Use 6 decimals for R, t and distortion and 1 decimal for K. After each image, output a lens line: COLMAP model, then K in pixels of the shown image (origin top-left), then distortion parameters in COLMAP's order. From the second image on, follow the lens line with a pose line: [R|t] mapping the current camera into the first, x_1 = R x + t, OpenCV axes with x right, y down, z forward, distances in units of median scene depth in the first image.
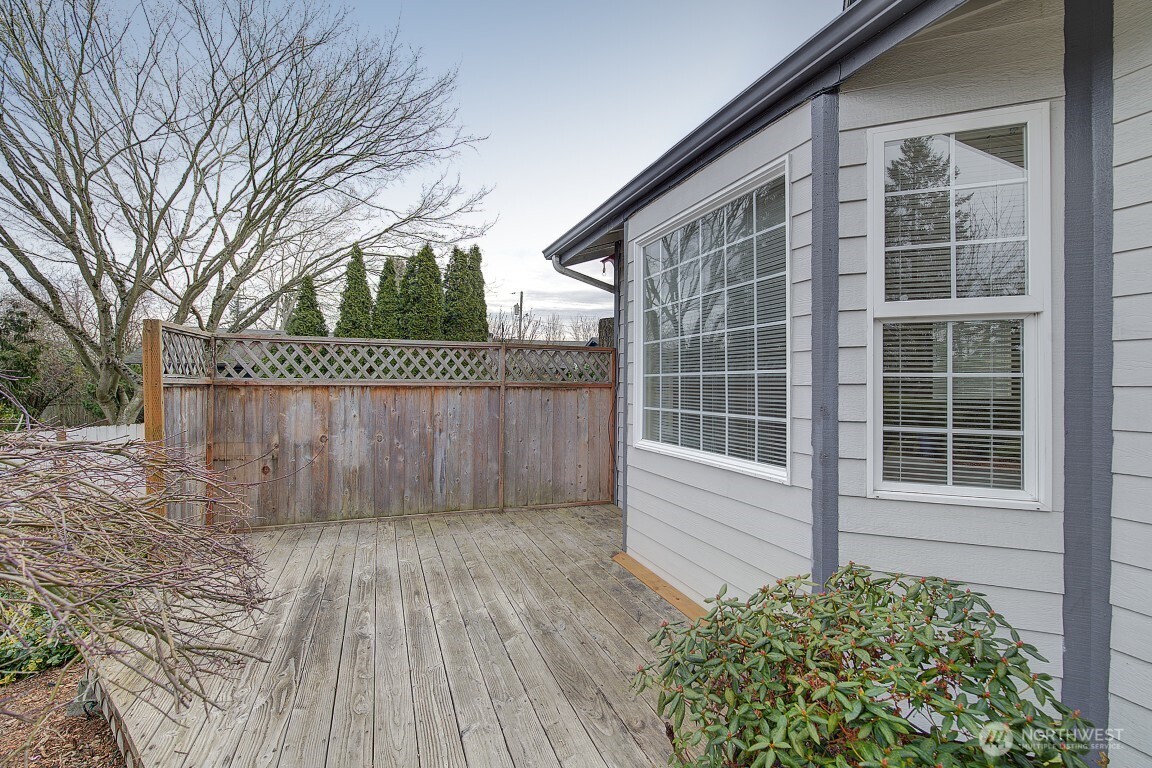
lens RADIAL K [[495.7, 0, 576.0], [0, 495.7, 384.0], [0, 0, 1]] dist [-0.009774, 0.000021]
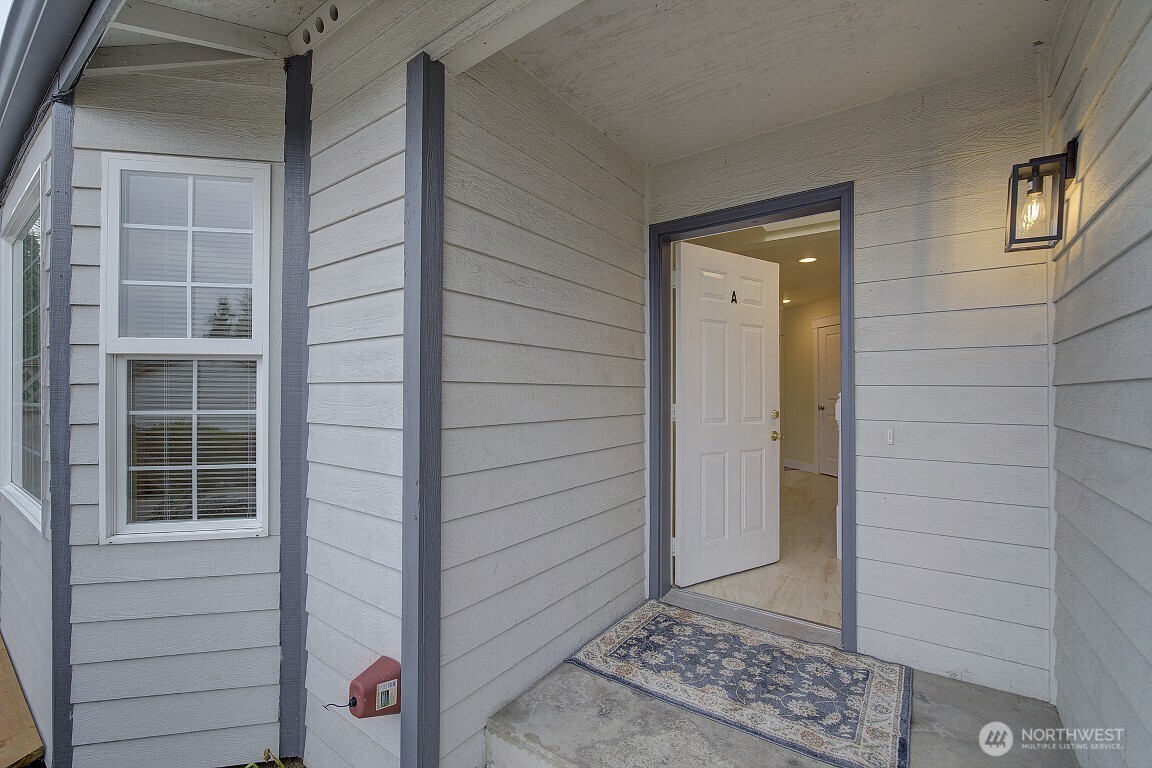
lens RADIAL K [[495.7, 0, 576.0], [0, 495.7, 384.0], [0, 0, 1]] dist [-0.009774, 0.000021]
pose [[0.843541, -0.005195, 0.537040, 0.860513], [0.004667, 0.999986, 0.002343, -0.074317], [-0.537044, 0.000531, 0.843554, -0.276583]]
